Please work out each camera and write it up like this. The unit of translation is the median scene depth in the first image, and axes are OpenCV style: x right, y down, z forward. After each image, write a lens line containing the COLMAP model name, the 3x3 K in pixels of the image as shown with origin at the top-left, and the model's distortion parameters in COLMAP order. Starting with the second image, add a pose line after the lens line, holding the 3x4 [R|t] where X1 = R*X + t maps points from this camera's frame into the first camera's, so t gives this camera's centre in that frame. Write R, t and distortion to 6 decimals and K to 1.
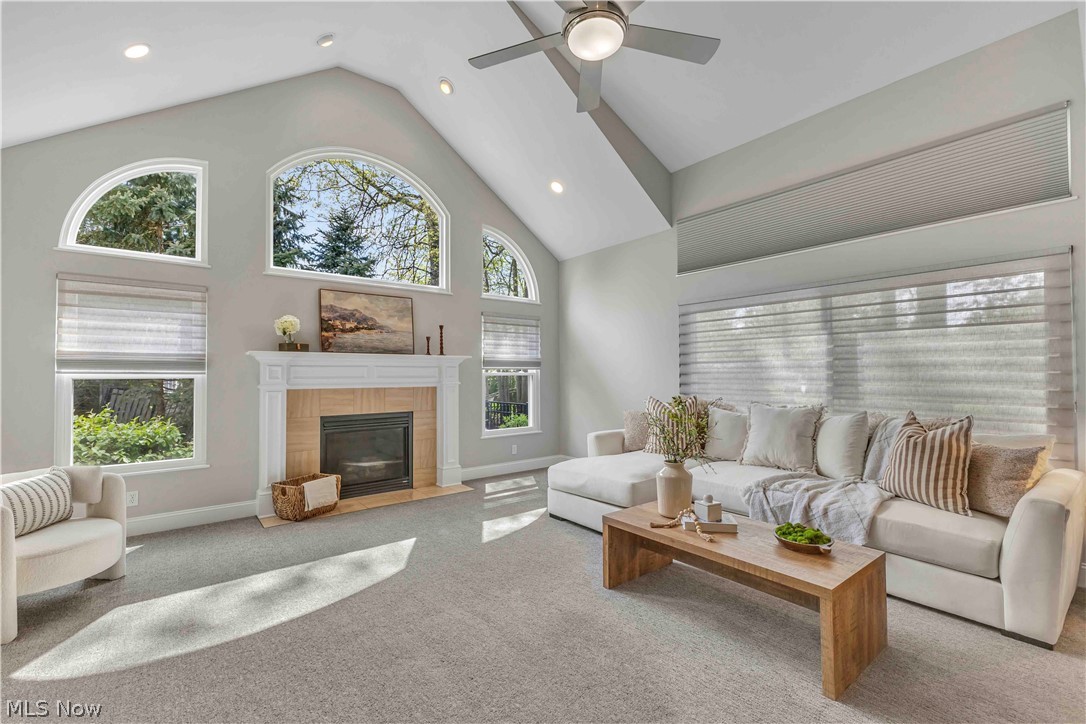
lens RADIAL K [[467.9, 0, 542.8], [0, 467.9, 369.4], [0, 0, 1]] dist [0.009839, -0.002207]
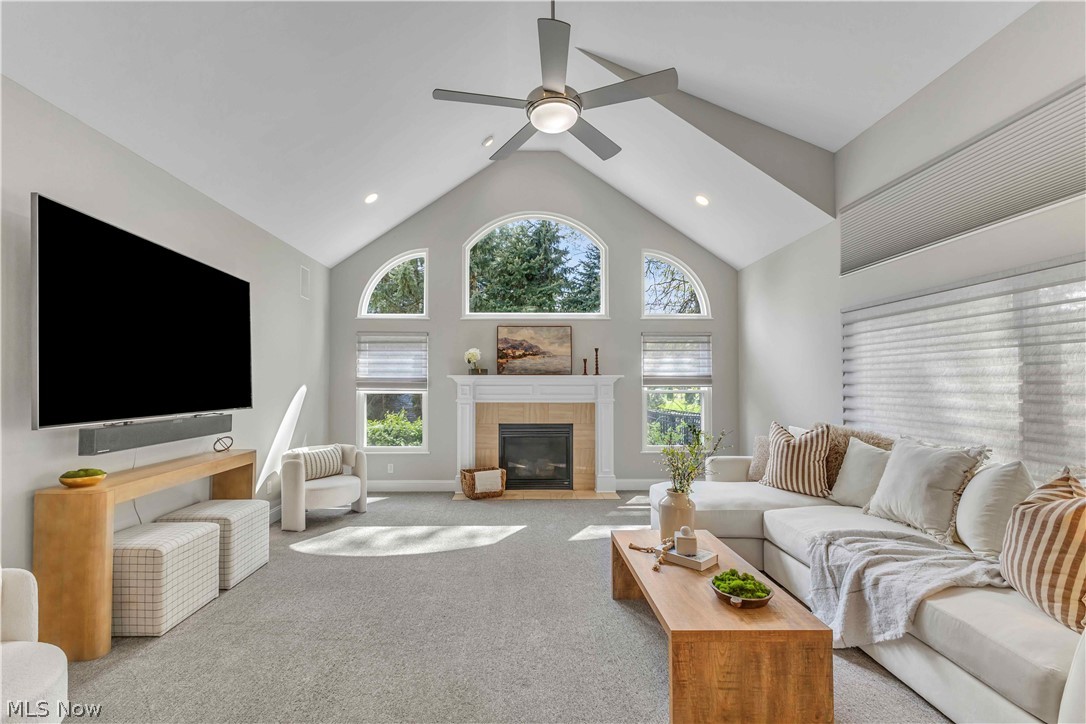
lens RADIAL K [[467.9, 0, 526.9], [0, 467.9, 380.9], [0, 0, 1]] dist [0.009839, -0.002207]
pose [[0.793879, 0.000394, -0.608075, 0.428918], [0.002651, 0.999988, 0.004110, -0.027062], [0.608069, -0.004874, 0.793869, 0.013568]]
